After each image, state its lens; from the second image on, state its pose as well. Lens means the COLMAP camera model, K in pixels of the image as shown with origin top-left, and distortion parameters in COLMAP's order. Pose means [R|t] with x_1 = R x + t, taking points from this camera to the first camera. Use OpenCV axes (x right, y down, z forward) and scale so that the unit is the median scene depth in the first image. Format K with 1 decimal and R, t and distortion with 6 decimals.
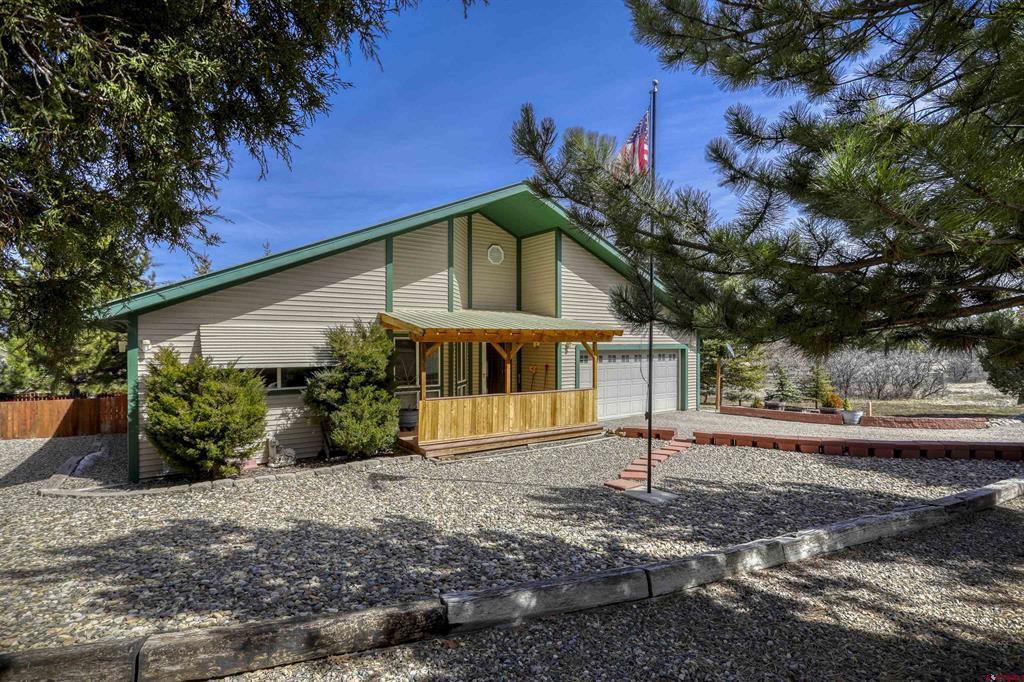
lens RADIAL K [[477.2, 0, 512.1], [0, 477.2, 349.3], [0, 0, 1]] dist [0.001760, 0.000238]
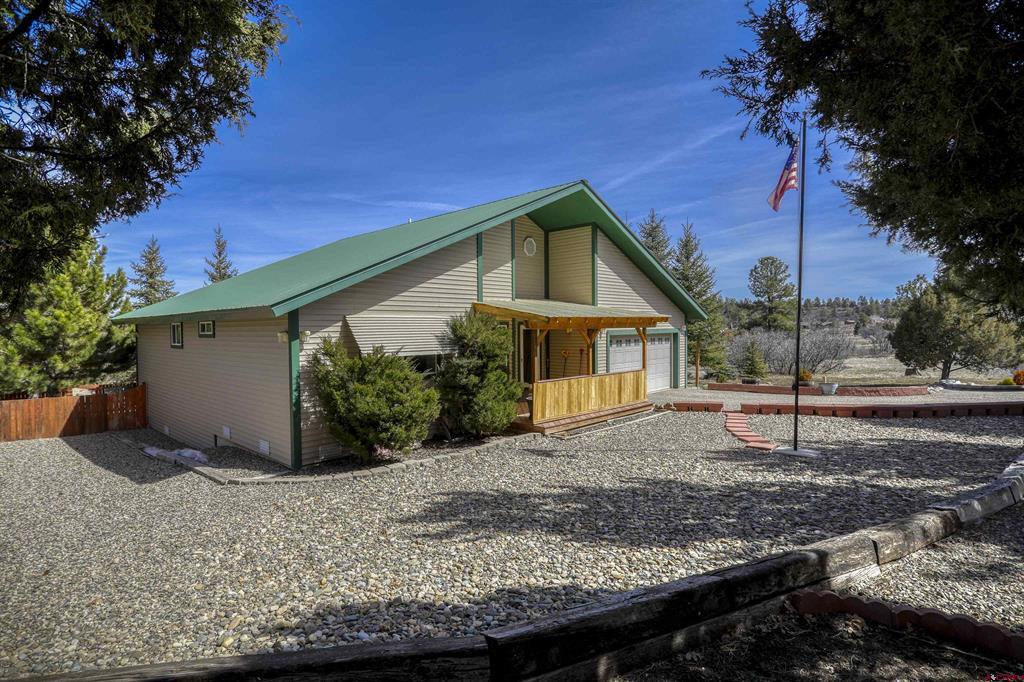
lens RADIAL K [[468.0, 0, 512.0], [0, 468.0, 341.0], [0, 0, 1]] dist [-0.000819, 0.000130]
pose [[0.989430, -0.016018, 0.144125, -0.342525], [0.014251, 0.999810, 0.013283, -0.003619], [-0.144311, -0.011088, 0.989470, -0.044602]]
